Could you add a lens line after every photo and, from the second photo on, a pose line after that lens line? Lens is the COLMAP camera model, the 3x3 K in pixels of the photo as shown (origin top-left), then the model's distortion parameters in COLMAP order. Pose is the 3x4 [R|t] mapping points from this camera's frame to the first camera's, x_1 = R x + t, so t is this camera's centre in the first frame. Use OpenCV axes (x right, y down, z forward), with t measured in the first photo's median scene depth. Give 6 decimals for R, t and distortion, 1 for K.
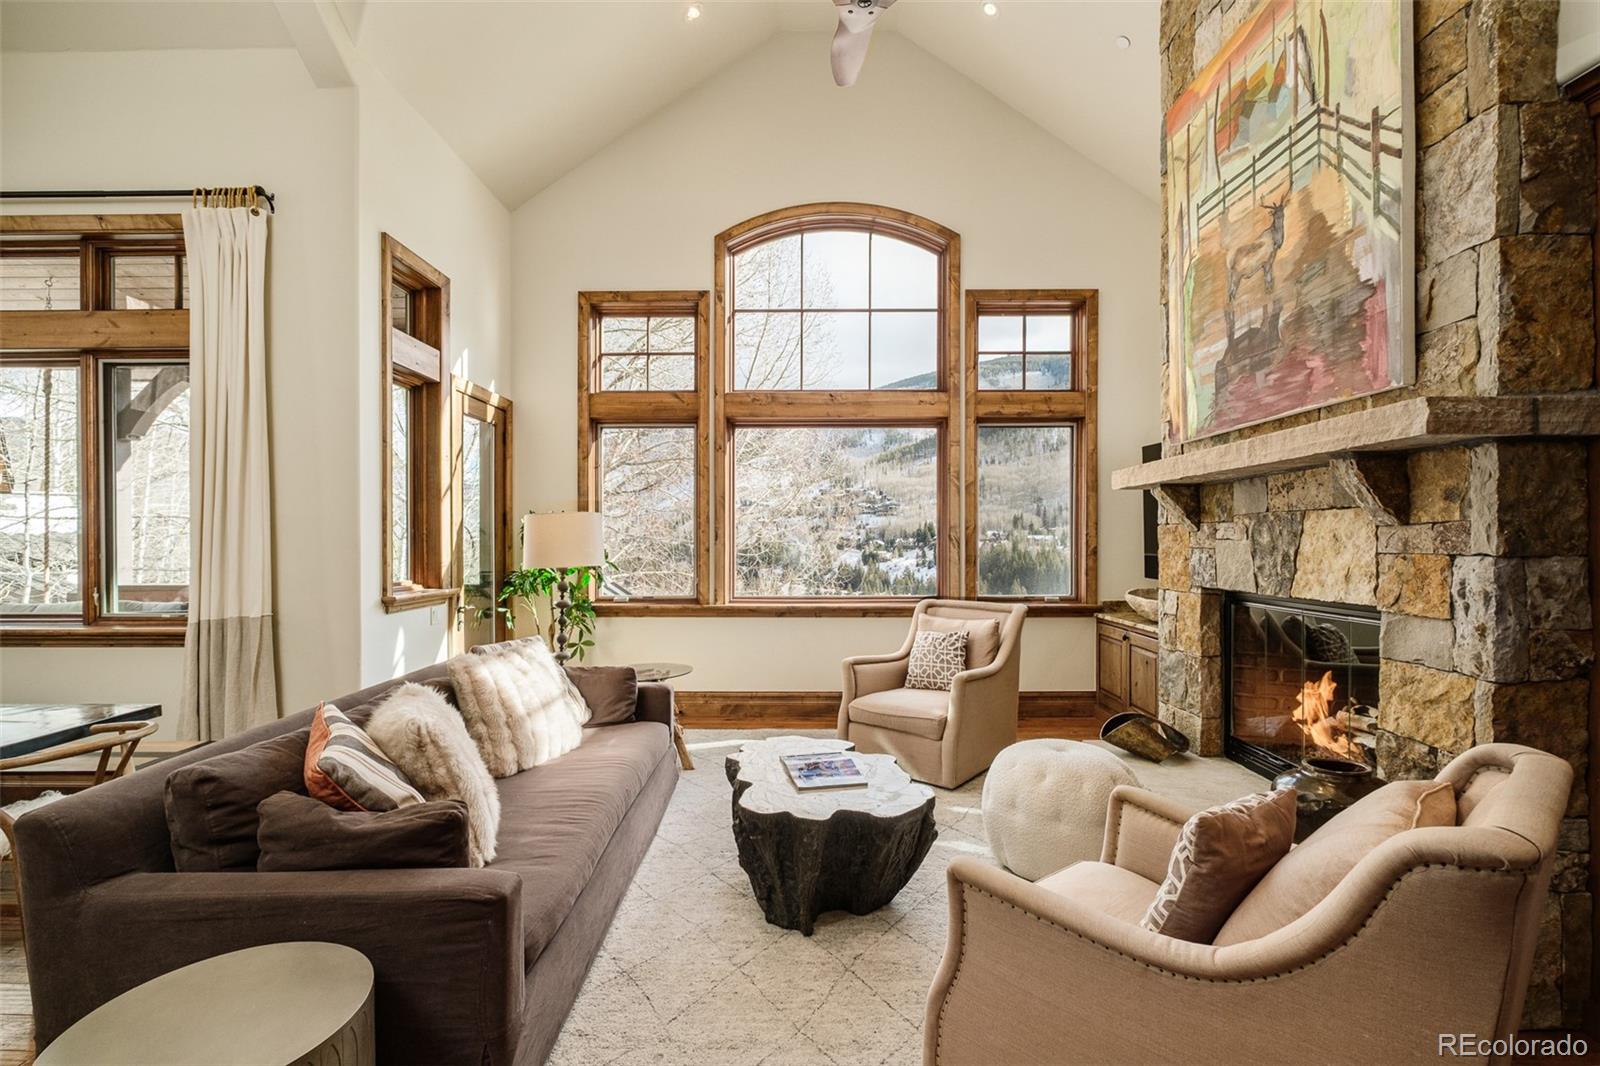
lens RADIAL K [[753.2, 0, 813.5], [0, 753.2, 532.4], [0, 0, 1]] dist [-0.004242, 0.000130]
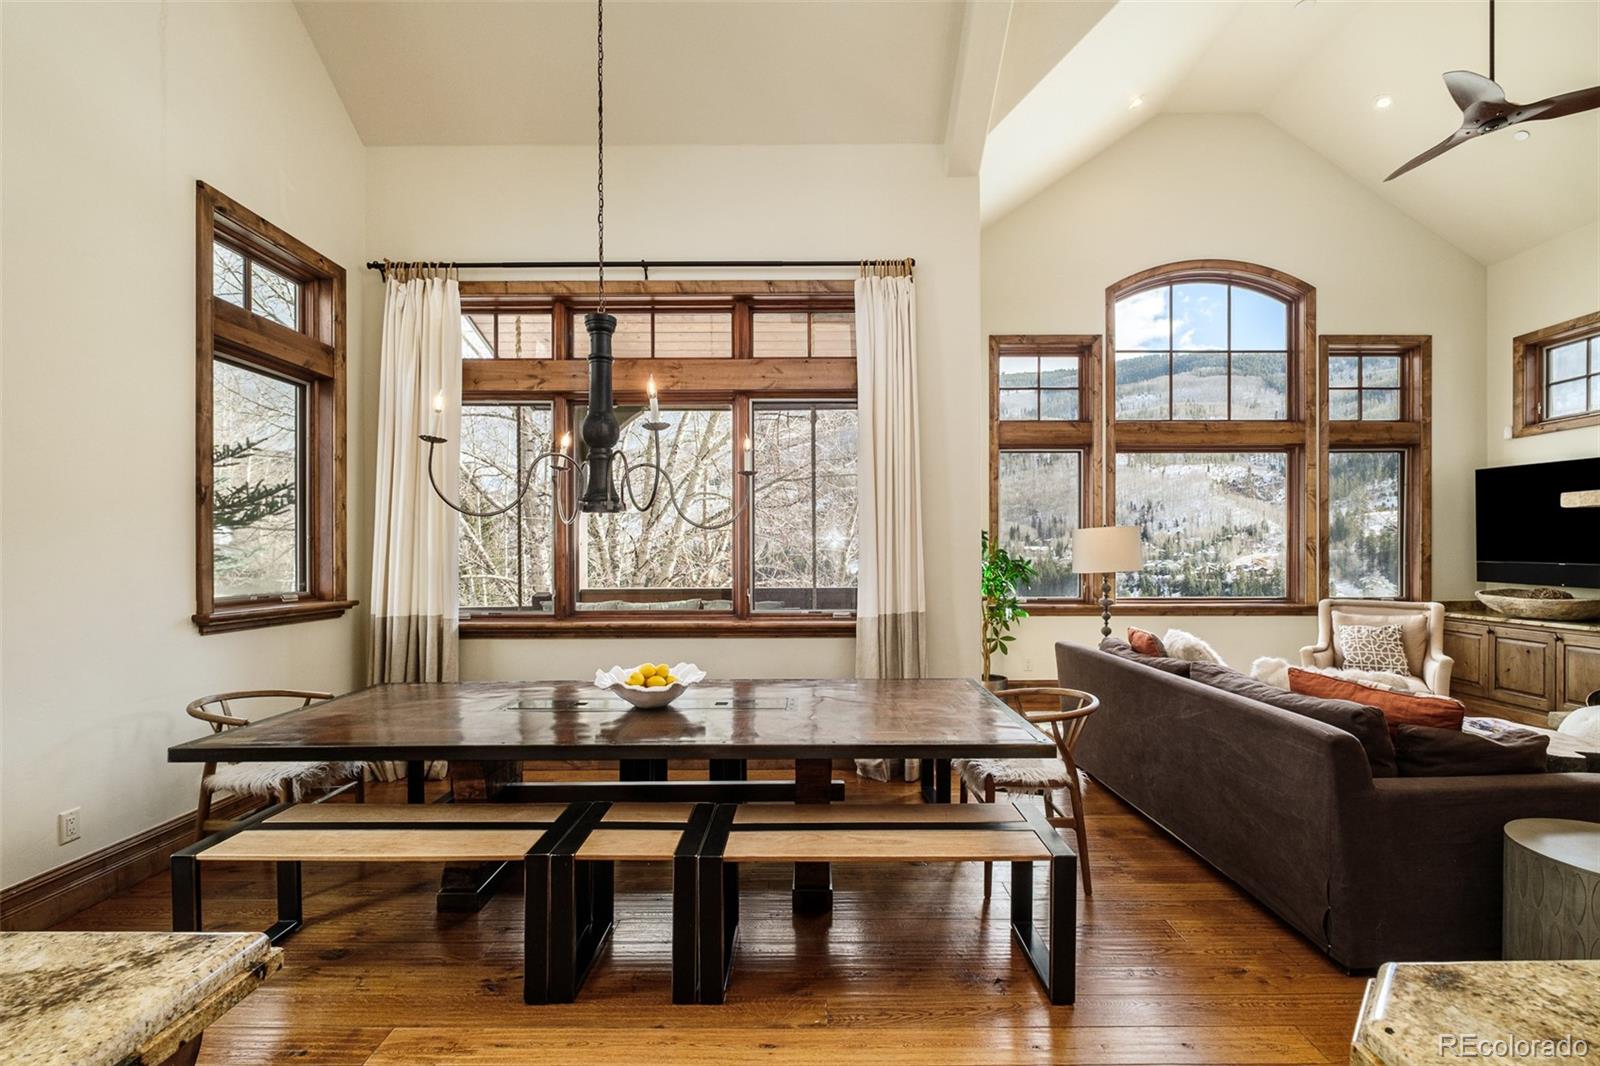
lens RADIAL K [[730.7, 0, 794.8], [0, 730.7, 538.1], [0, 0, 1]] dist [-0.011230, -0.000418]
pose [[0.999967, -0.000655, 0.008125, -0.620784], [0.000718, 0.999969, -0.007800, 0.001462], [-0.008120, 0.007806, 0.999937, -0.117982]]
